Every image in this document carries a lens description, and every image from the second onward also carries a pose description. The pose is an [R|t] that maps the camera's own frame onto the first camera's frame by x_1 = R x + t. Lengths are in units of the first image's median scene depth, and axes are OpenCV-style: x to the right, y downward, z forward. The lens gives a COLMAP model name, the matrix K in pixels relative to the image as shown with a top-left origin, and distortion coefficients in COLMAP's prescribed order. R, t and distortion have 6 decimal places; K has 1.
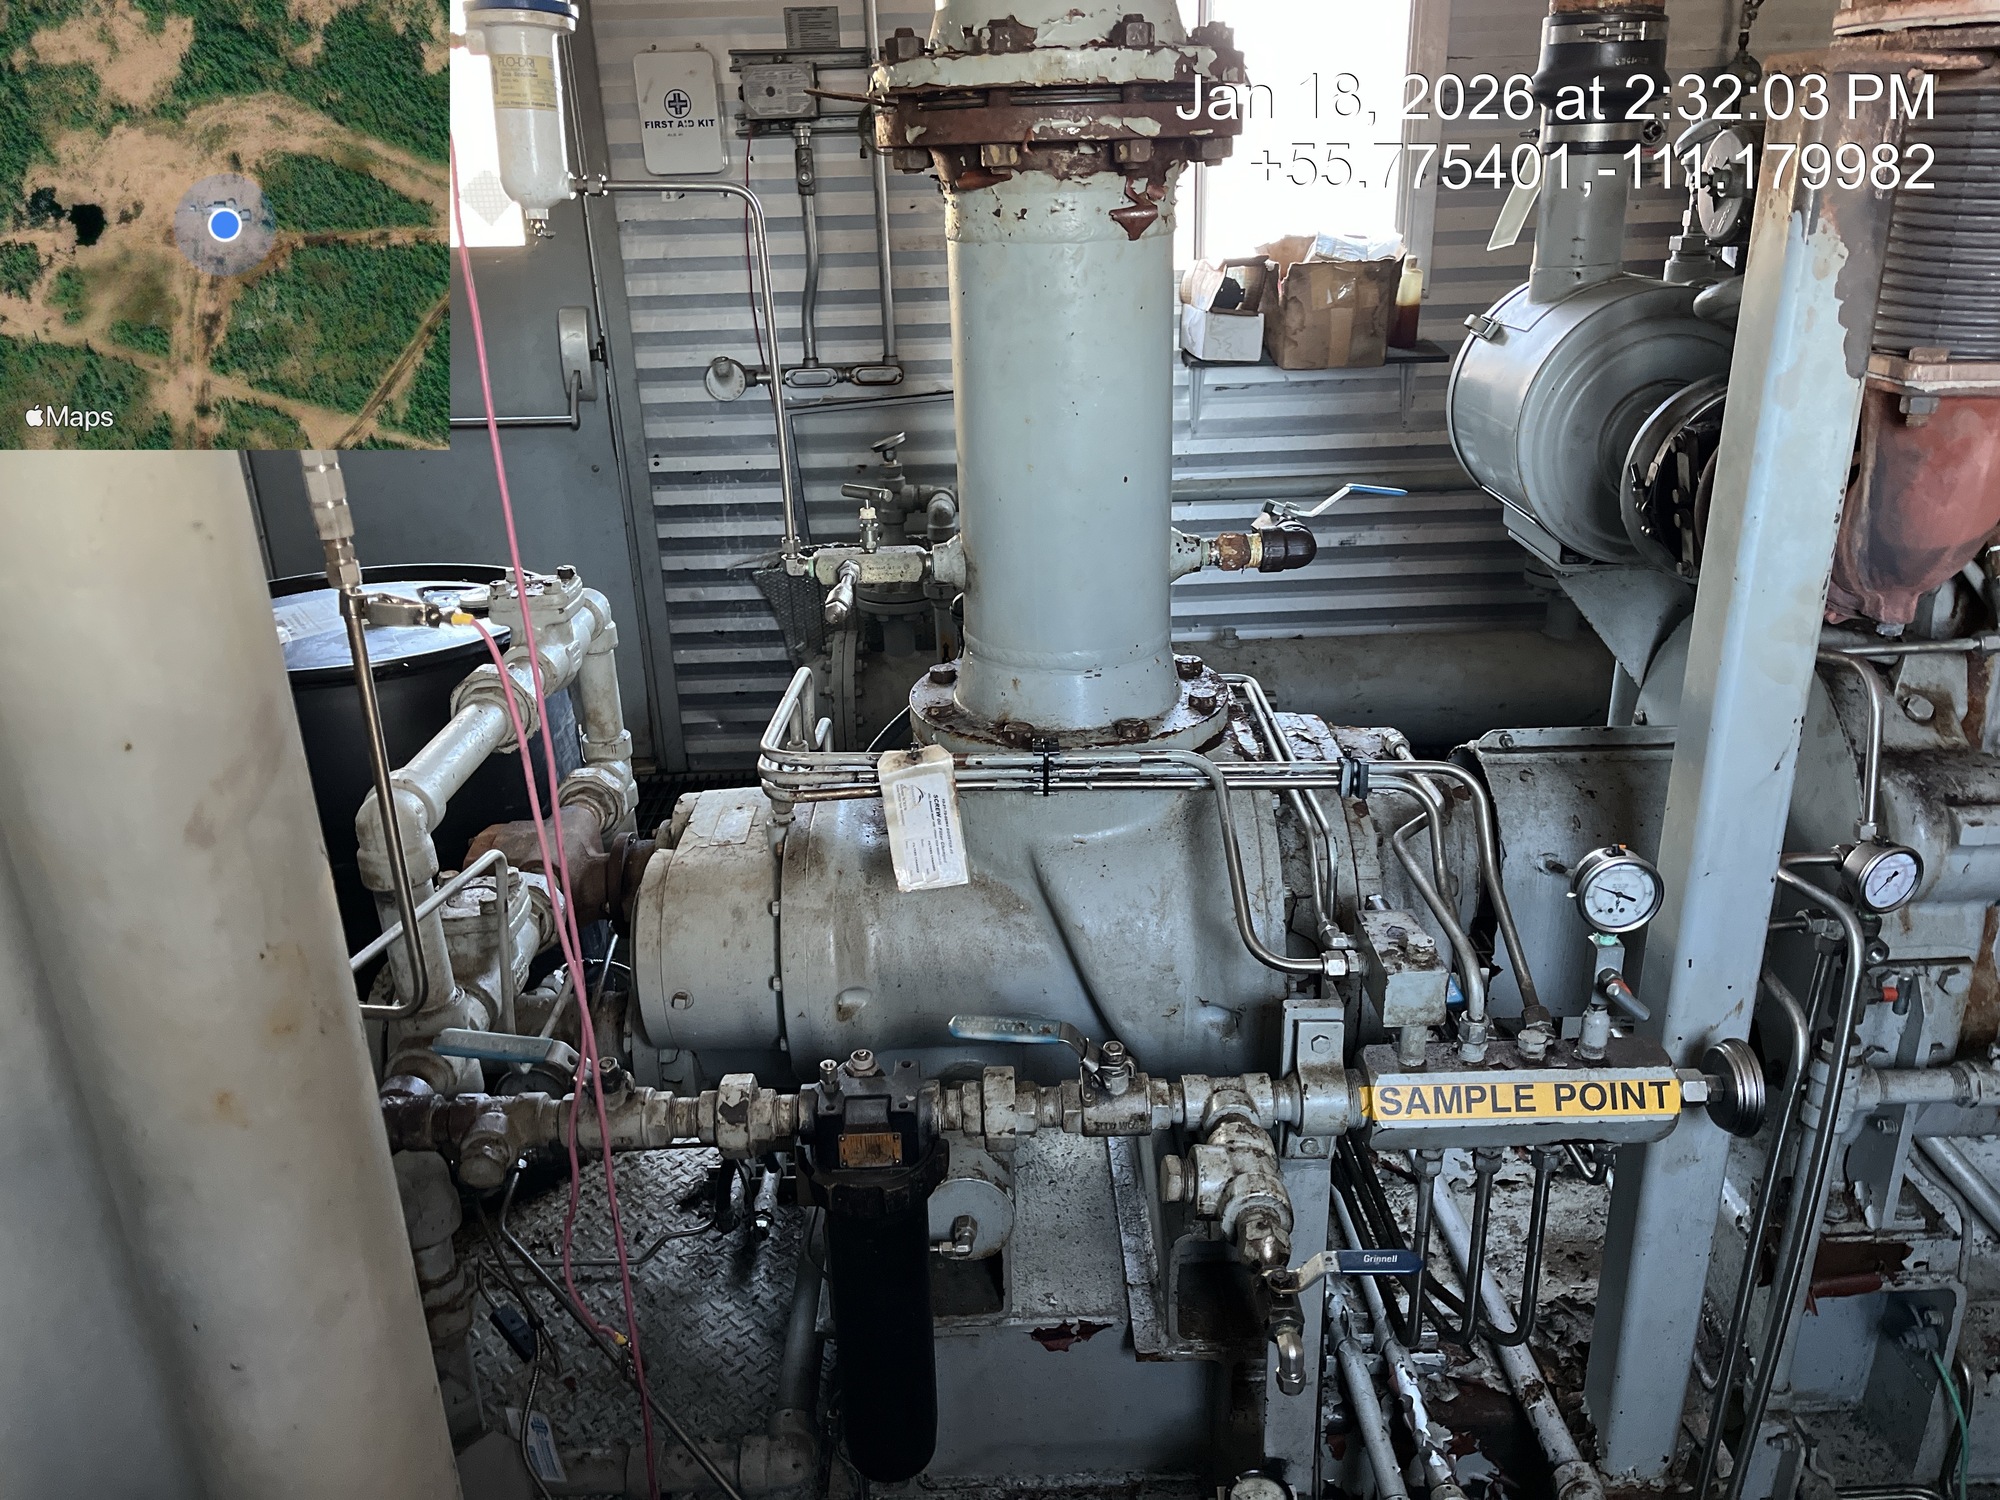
lens RADIAL K [[1513.7, 0, 1015.2], [0, 1513.7, 758.7], [0, 0, 1]] dist [0.056828, -0.079102]
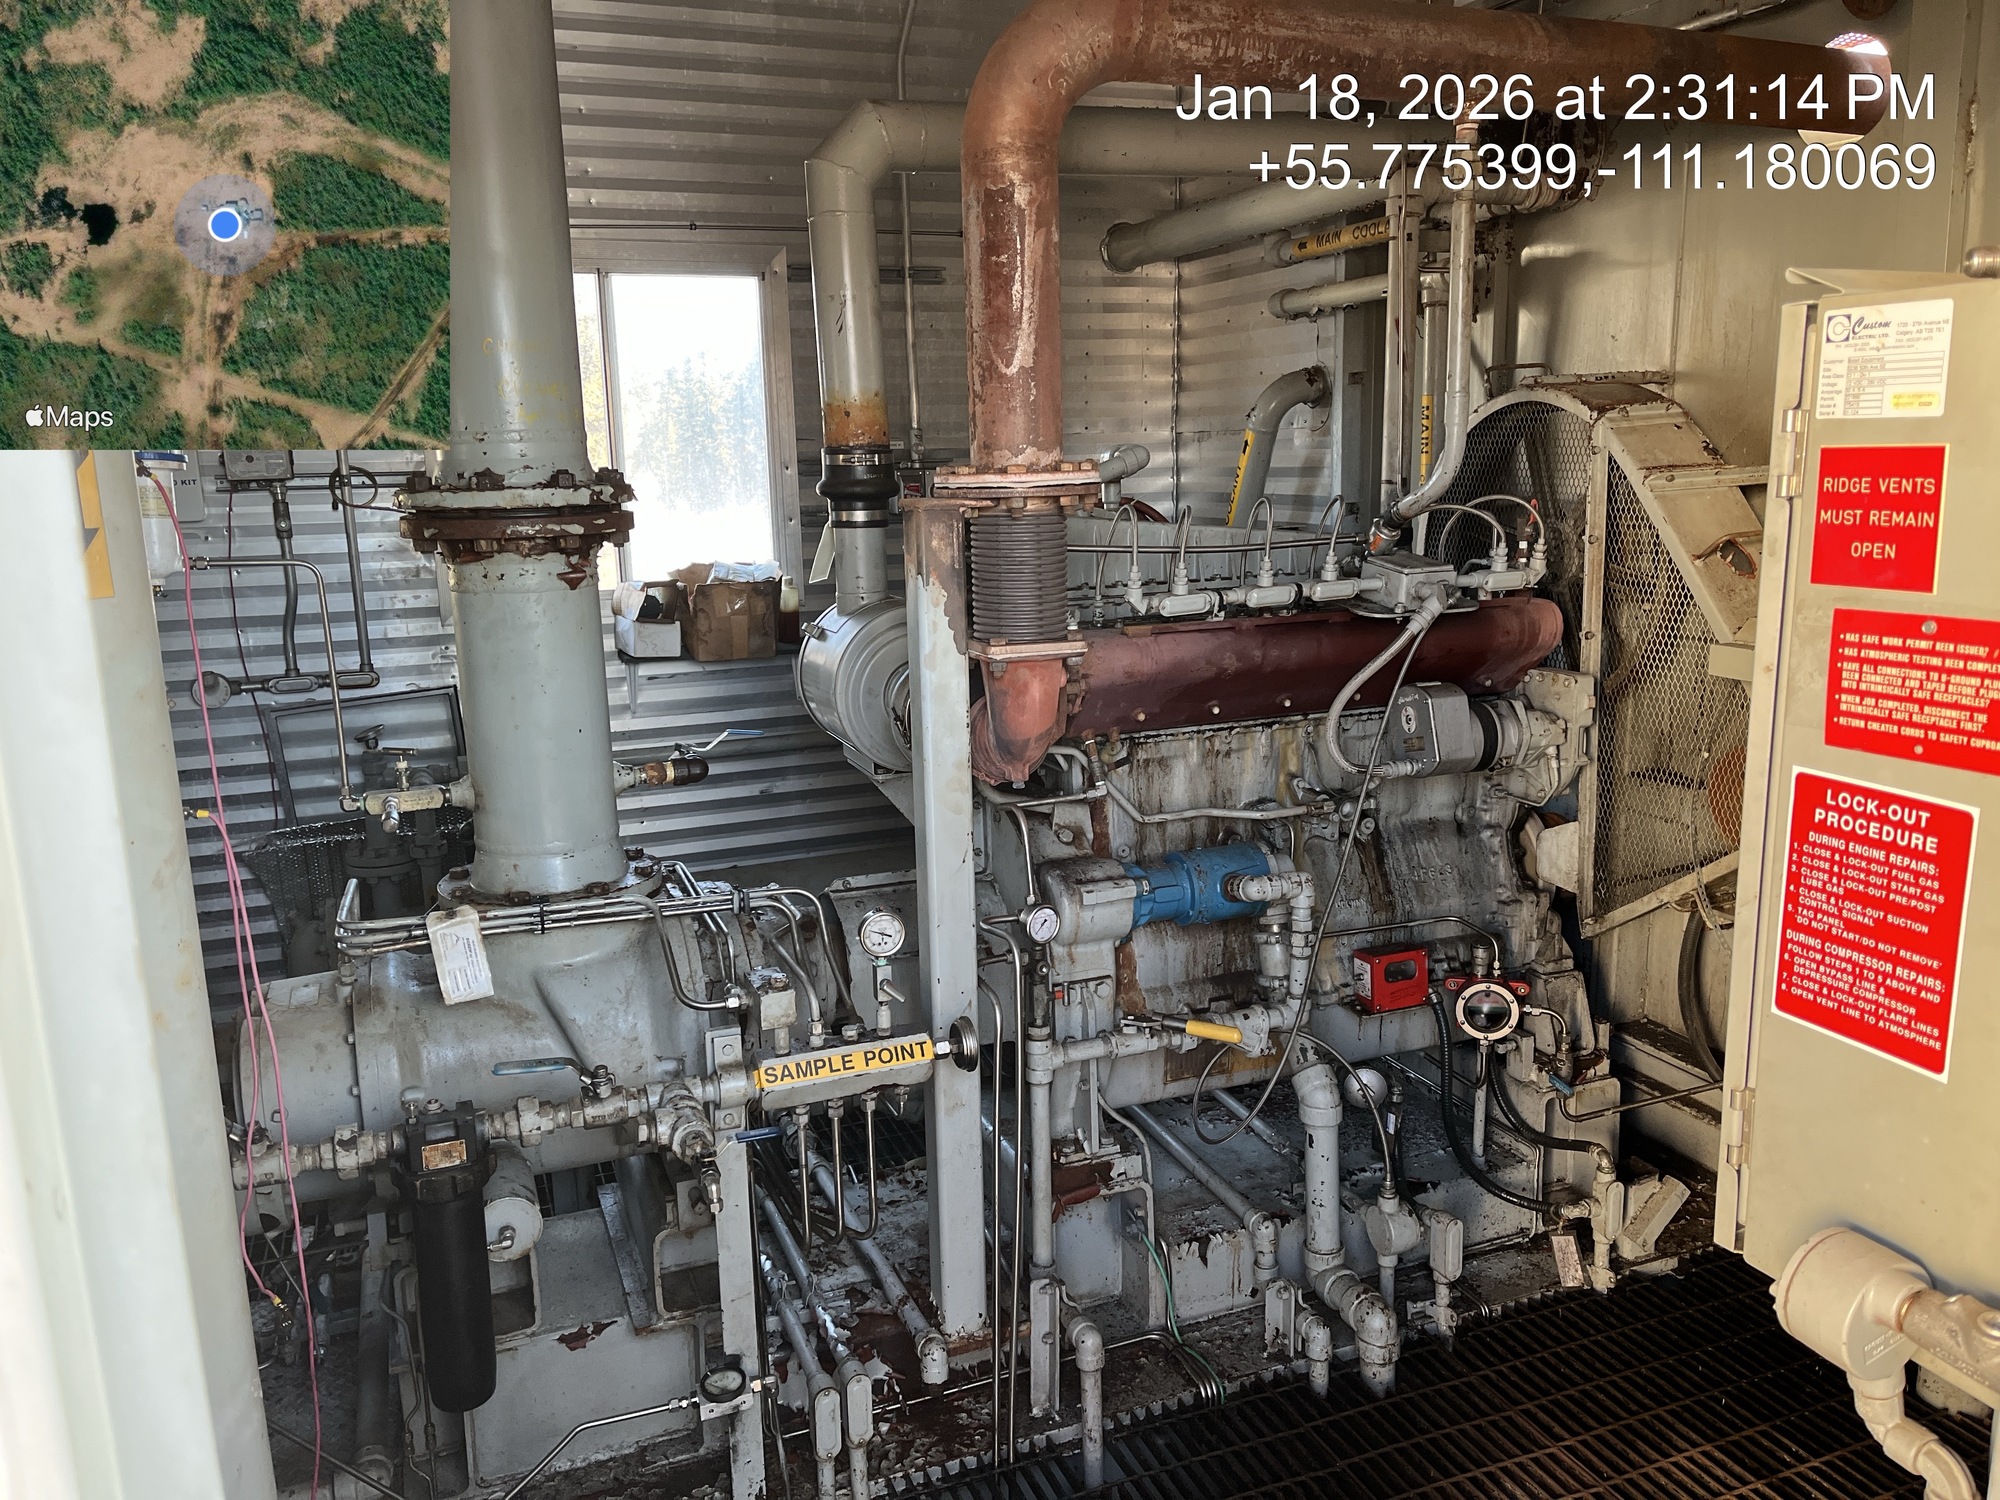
lens RADIAL K [[1513.7, 0, 1015.2], [0, 1513.7, 758.7], [0, 0, 1]] dist [0.056828, -0.079102]
pose [[0.936958, -0.064560, 0.343428, -0.048188], [0.127270, 0.978331, -0.163310, 0.158958], [-0.325443, 0.196723, 0.924871, -0.604939]]
